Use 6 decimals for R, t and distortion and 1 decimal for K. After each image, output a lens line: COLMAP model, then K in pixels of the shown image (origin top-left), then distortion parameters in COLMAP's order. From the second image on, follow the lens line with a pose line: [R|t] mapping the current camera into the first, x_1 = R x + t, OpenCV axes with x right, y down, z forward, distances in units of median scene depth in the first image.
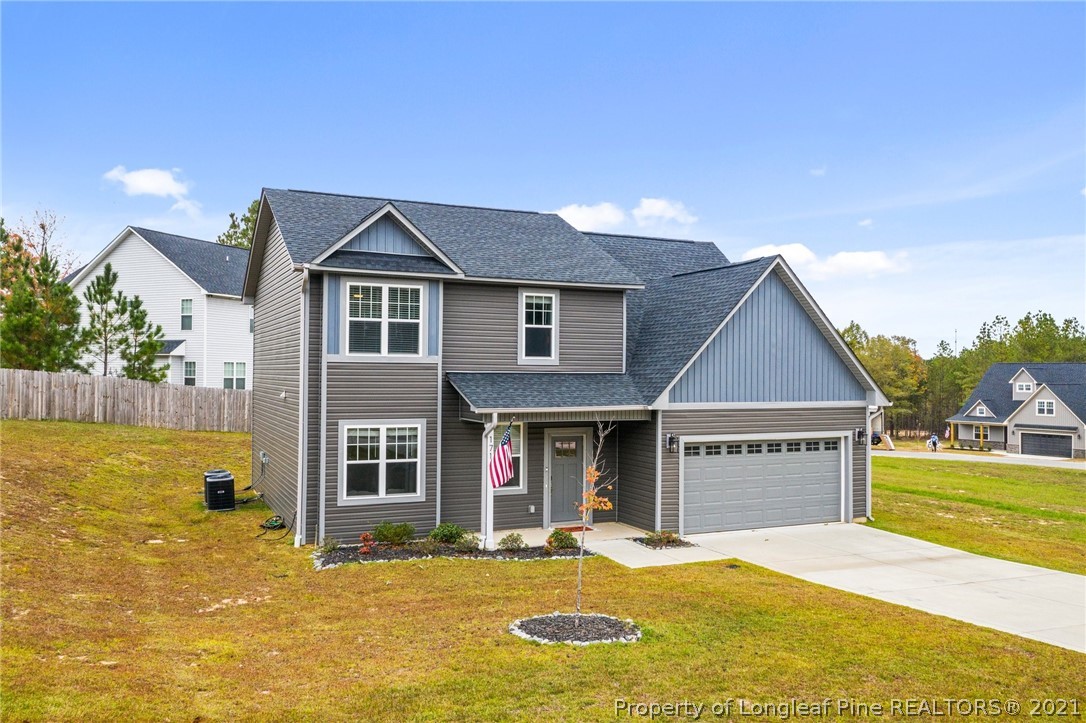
lens RADIAL K [[856.9, 0, 534.5], [0, 856.9, 352.5], [0, 0, 1]] dist [-0.019908, 0.016634]
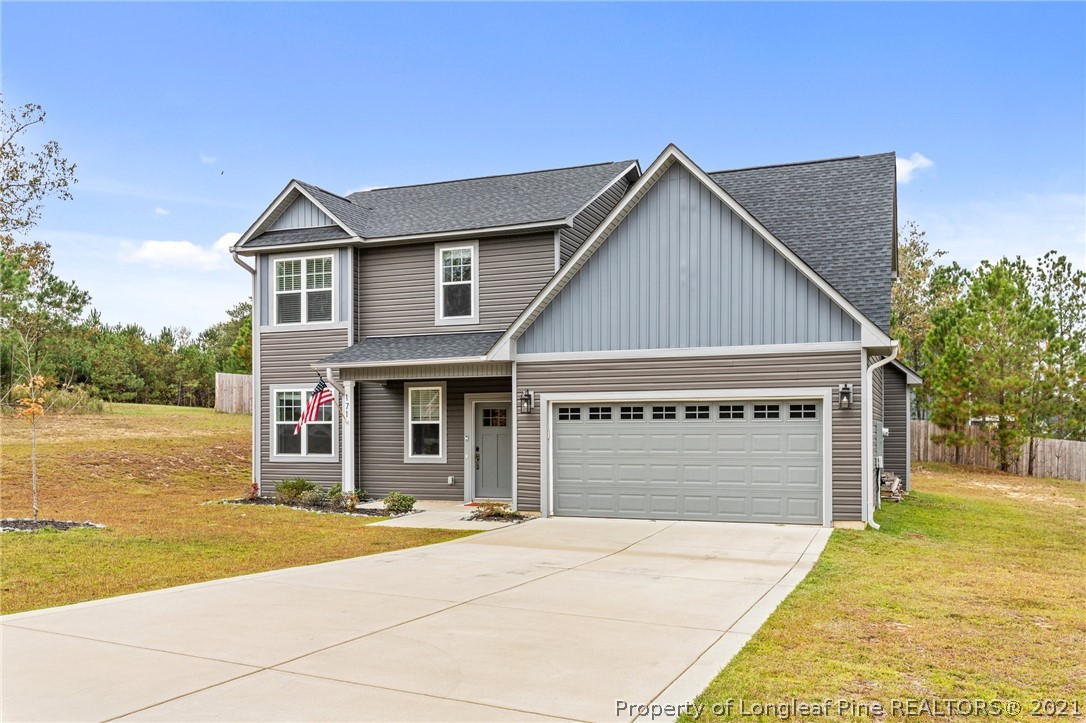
lens RADIAL K [[912.4, 0, 544.4], [0, 912.4, 428.9], [0, 0, 1]] dist [-0.006136, 0.024662]
pose [[0.695383, -0.009941, -0.718571, 0.785372], [0.026565, 0.999577, 0.011879, 0.118911], [0.718149, -0.027349, 0.695352, 0.387941]]
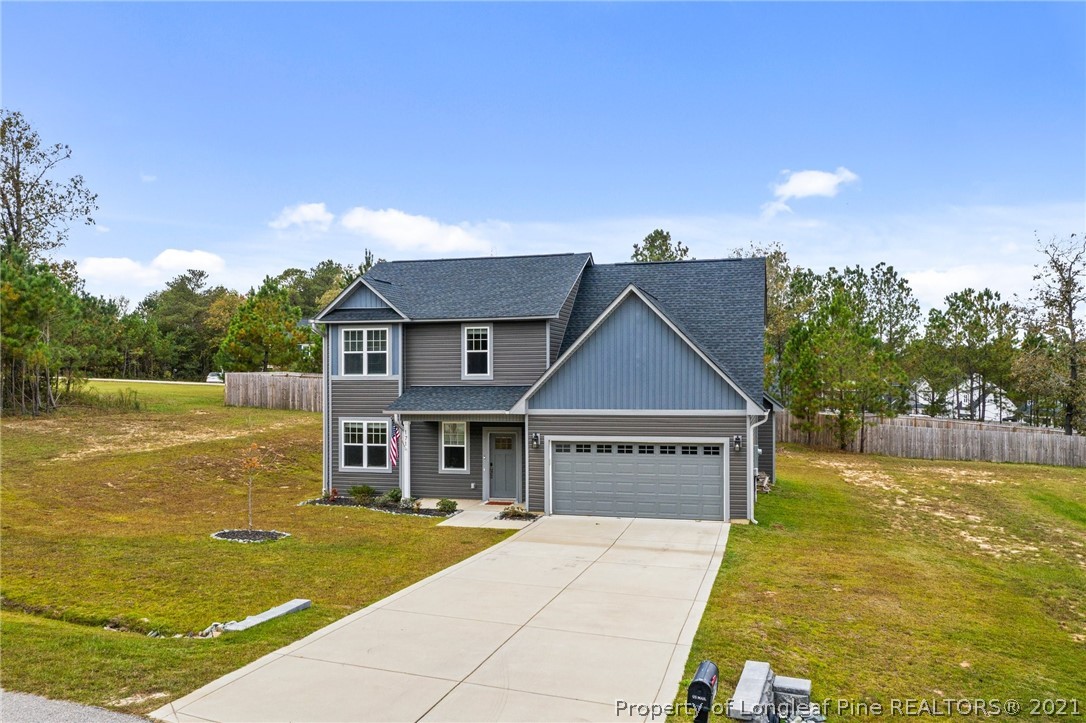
lens RADIAL K [[856.9, 0, 534.1], [0, 856.9, 369.9], [0, 0, 1]] dist [-0.019908, 0.016634]
pose [[0.767886, -0.015924, -0.640389, 0.952876], [0.026486, 0.999625, 0.006901, -0.008240], [0.640039, -0.022260, 0.768020, 0.020373]]
